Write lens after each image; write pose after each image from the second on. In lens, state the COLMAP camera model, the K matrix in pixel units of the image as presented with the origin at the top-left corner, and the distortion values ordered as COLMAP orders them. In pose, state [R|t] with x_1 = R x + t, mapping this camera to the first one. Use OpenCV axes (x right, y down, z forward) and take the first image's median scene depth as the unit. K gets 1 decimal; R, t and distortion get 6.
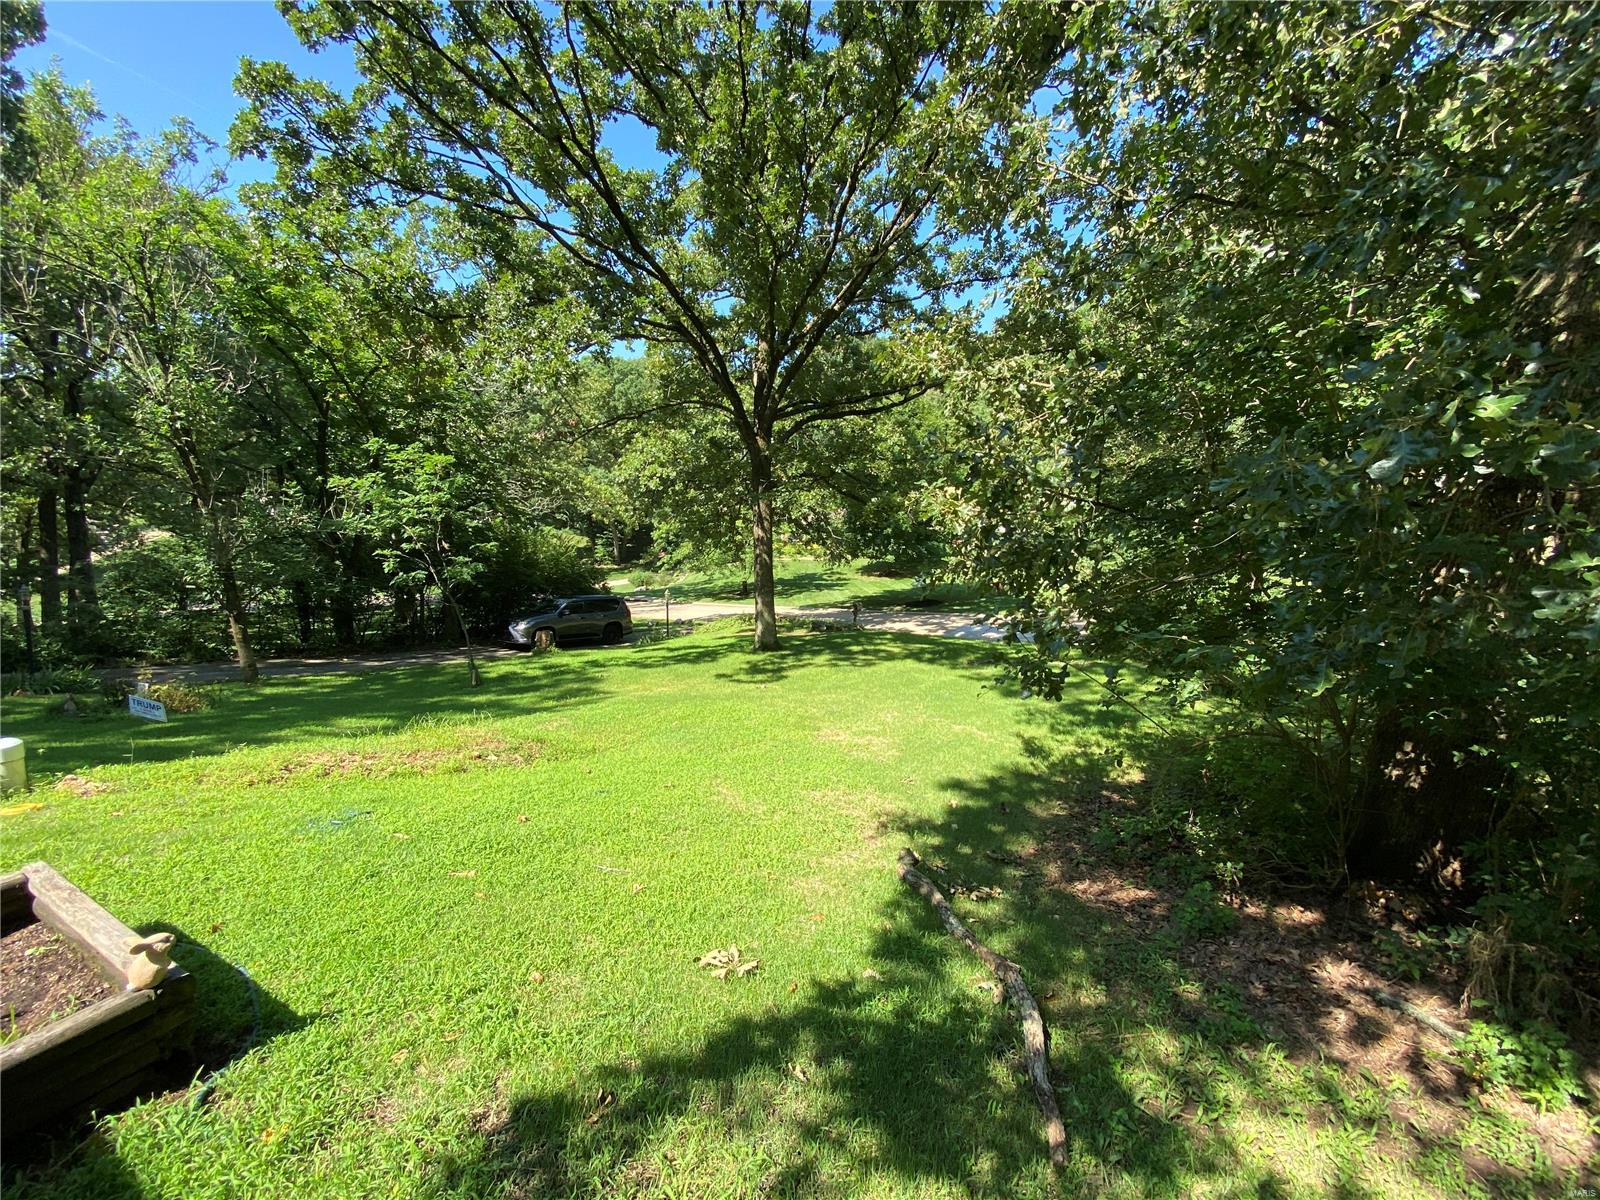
lens RADIAL K [[641.8, 0, 800.0], [0, 641.8, 600.0], [0, 0, 1]] dist [0.024793, -0.023283]
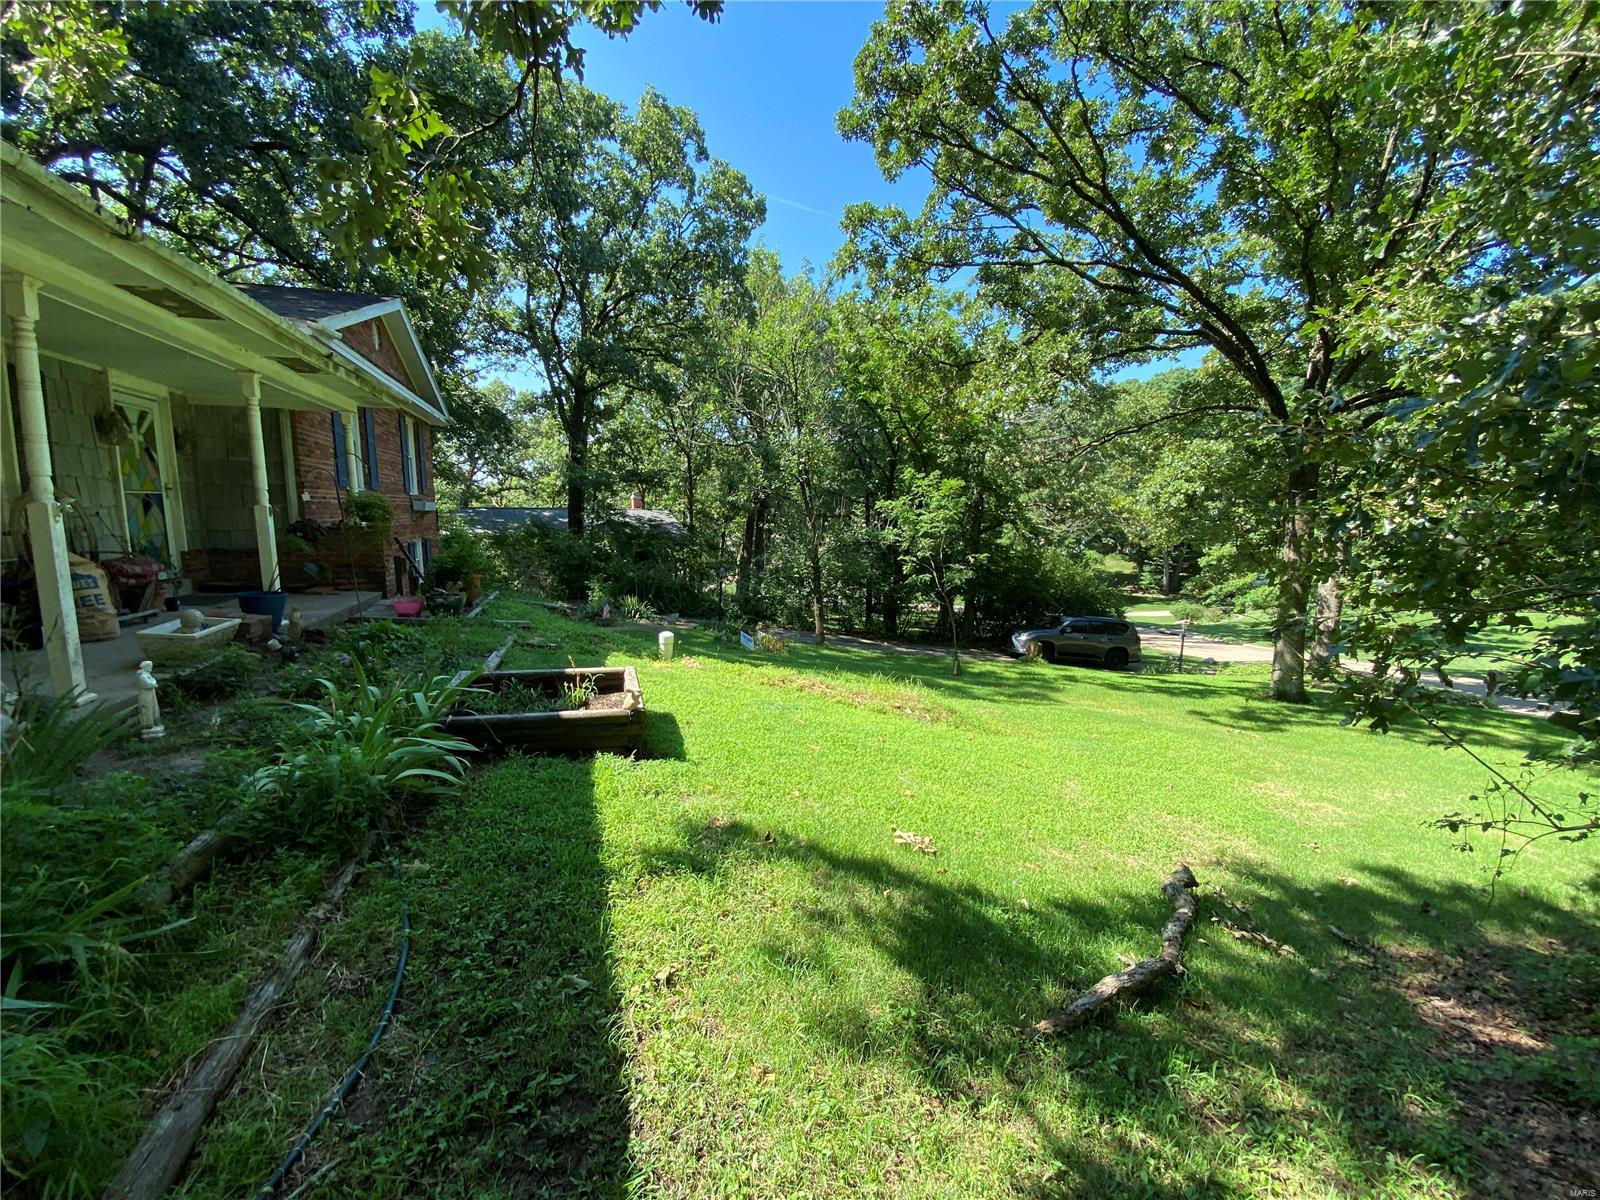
lens RADIAL K [[641.0, 0, 804.5], [0, 641.0, 613.5], [0, 0, 1]] dist [0.012808, -0.024018]
pose [[0.693688, 0.102606, -0.712930, 0.132346], [-0.115166, 0.992867, 0.030837, 0.018226], [0.711009, 0.060714, 0.700557, -0.021632]]
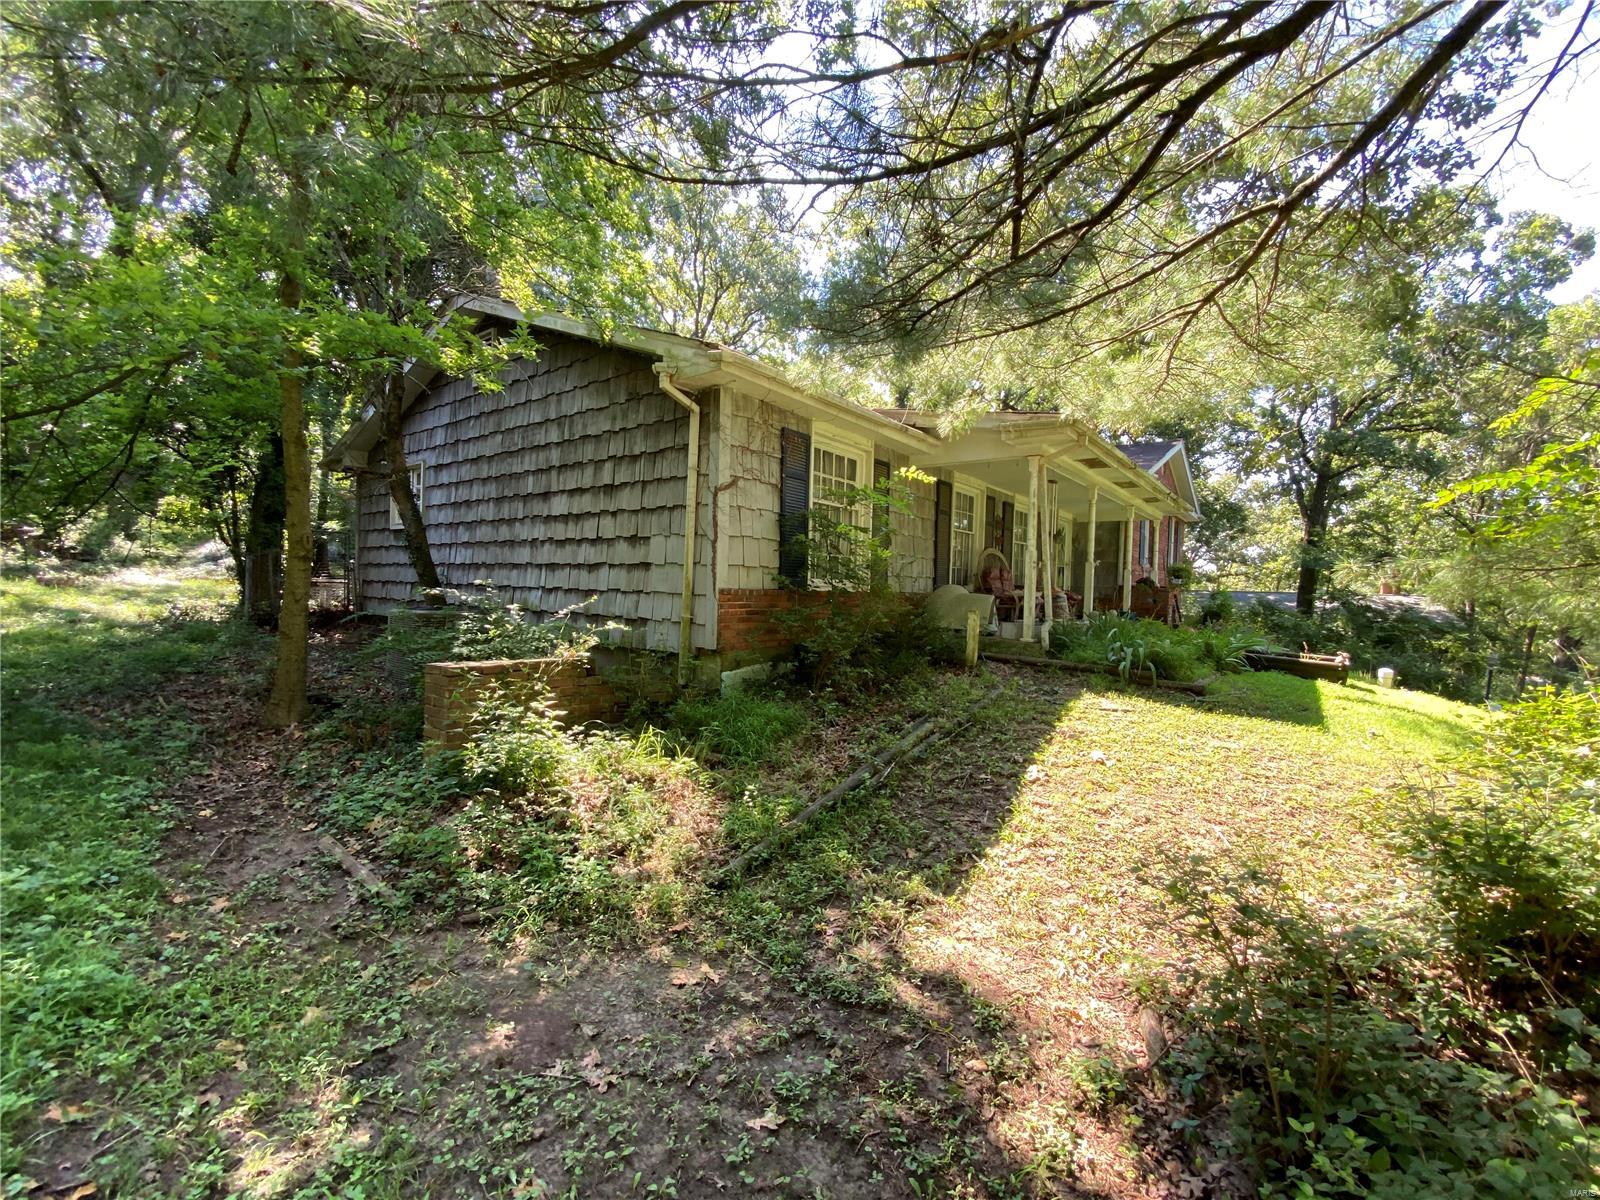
lens RADIAL K [[649.6, 0, 800.0], [0, 649.6, 600.0], [0, 0, 1]] dist [0.000732, -0.011461]
pose [[-0.229177, -0.004192, -0.973376, 0.577506], [-0.192430, 0.980450, 0.041084, 0.101955], [0.954174, 0.196723, -0.225503, -0.228992]]
